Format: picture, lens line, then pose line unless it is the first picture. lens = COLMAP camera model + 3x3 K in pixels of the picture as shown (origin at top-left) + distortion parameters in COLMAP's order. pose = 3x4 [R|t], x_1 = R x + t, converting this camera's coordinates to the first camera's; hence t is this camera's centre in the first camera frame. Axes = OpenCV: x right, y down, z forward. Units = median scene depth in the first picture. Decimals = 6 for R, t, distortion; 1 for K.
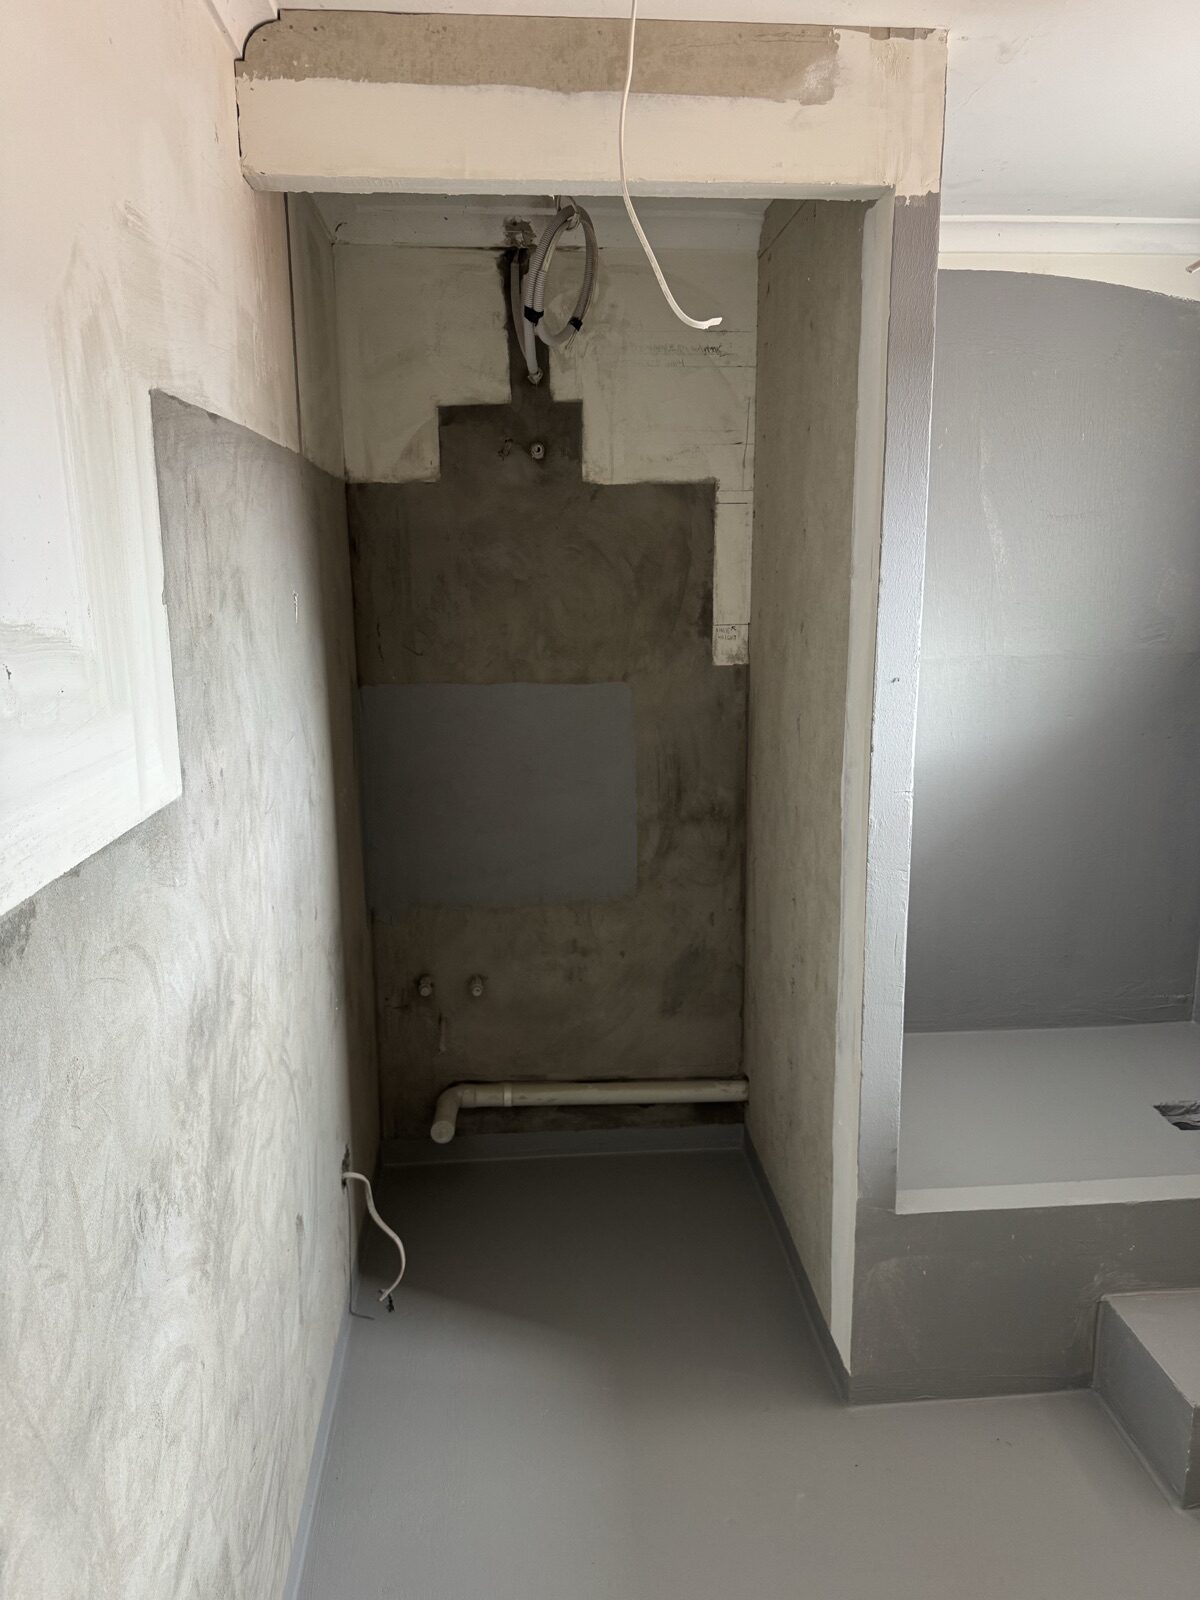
lens RADIAL K [[1186.2, 0, 626.9], [0, 1186.2, 845.7], [0, 0, 1]] dist [0.171200, -0.259069]
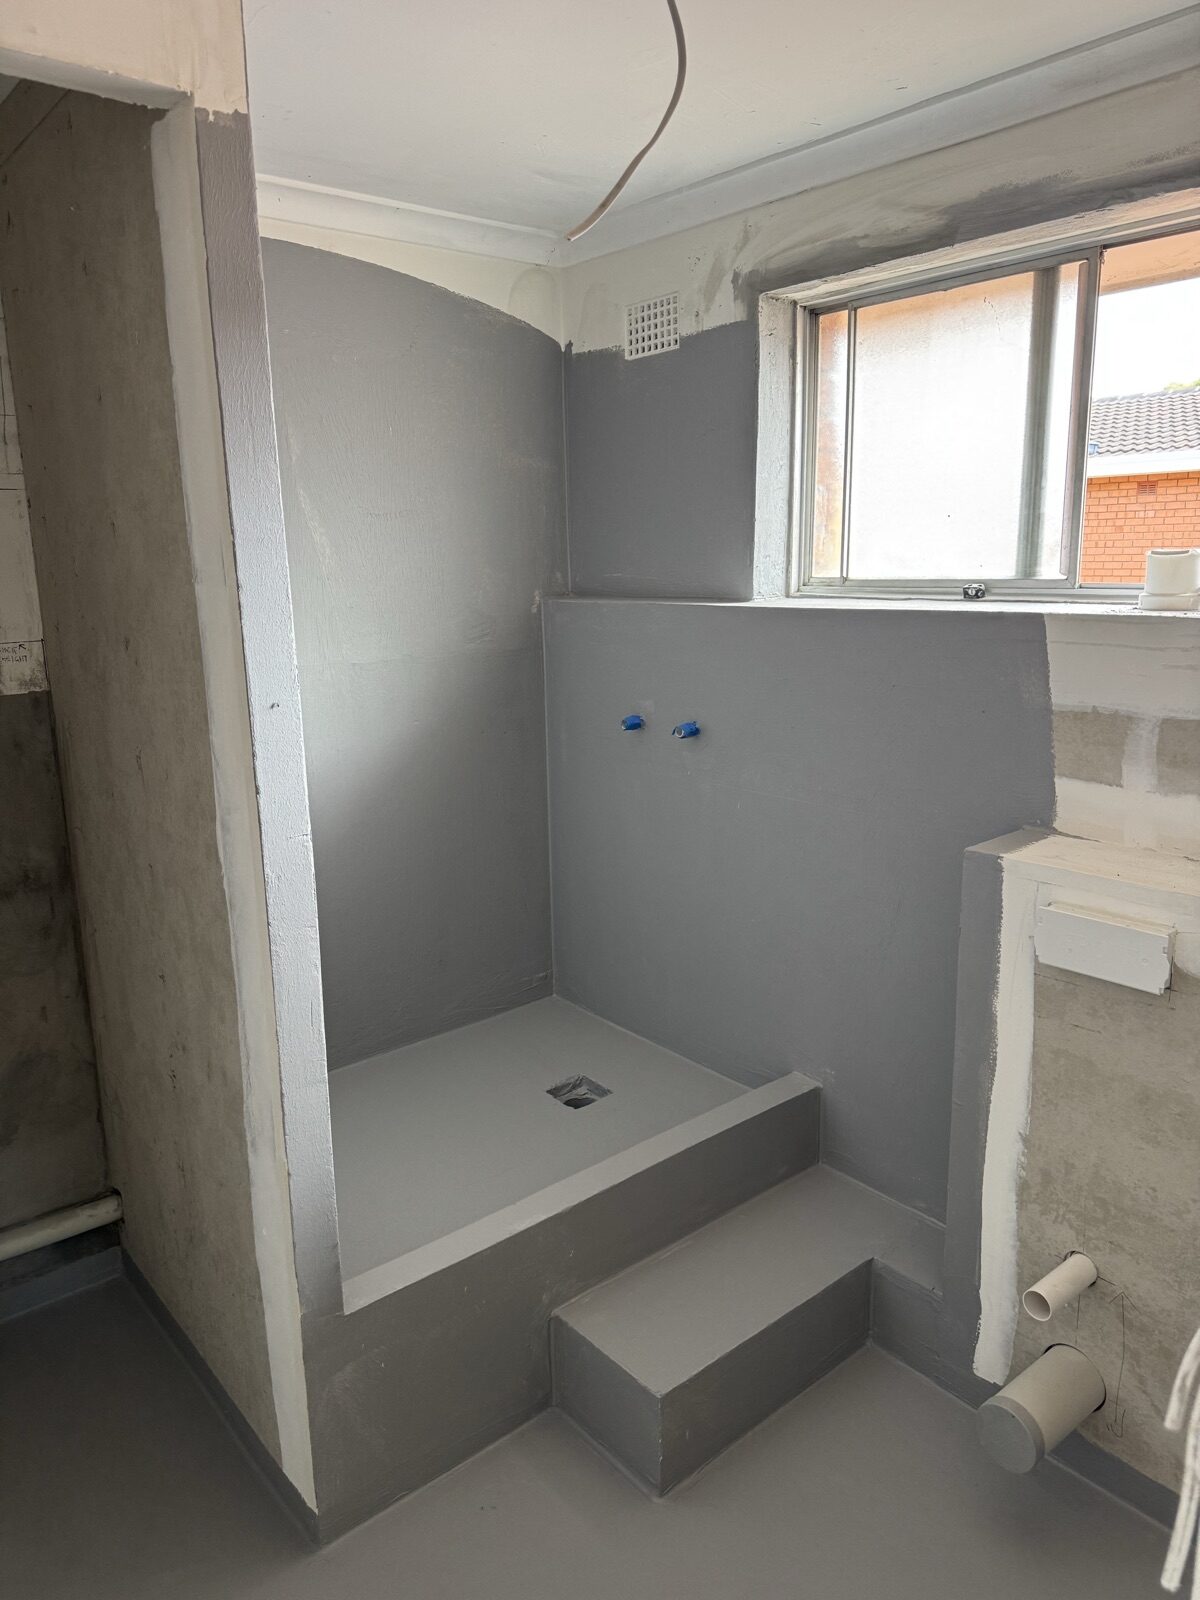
lens RADIAL K [[1125.4, 0, 579.4], [0, 1125.4, 807.2], [0, 0, 1]] dist [0.040684, -0.047972]
pose [[0.829114, -0.138013, 0.541777, -0.026134], [0.145283, 0.988948, 0.029591, -0.051959], [-0.539873, 0.054177, 0.840001, 0.204553]]
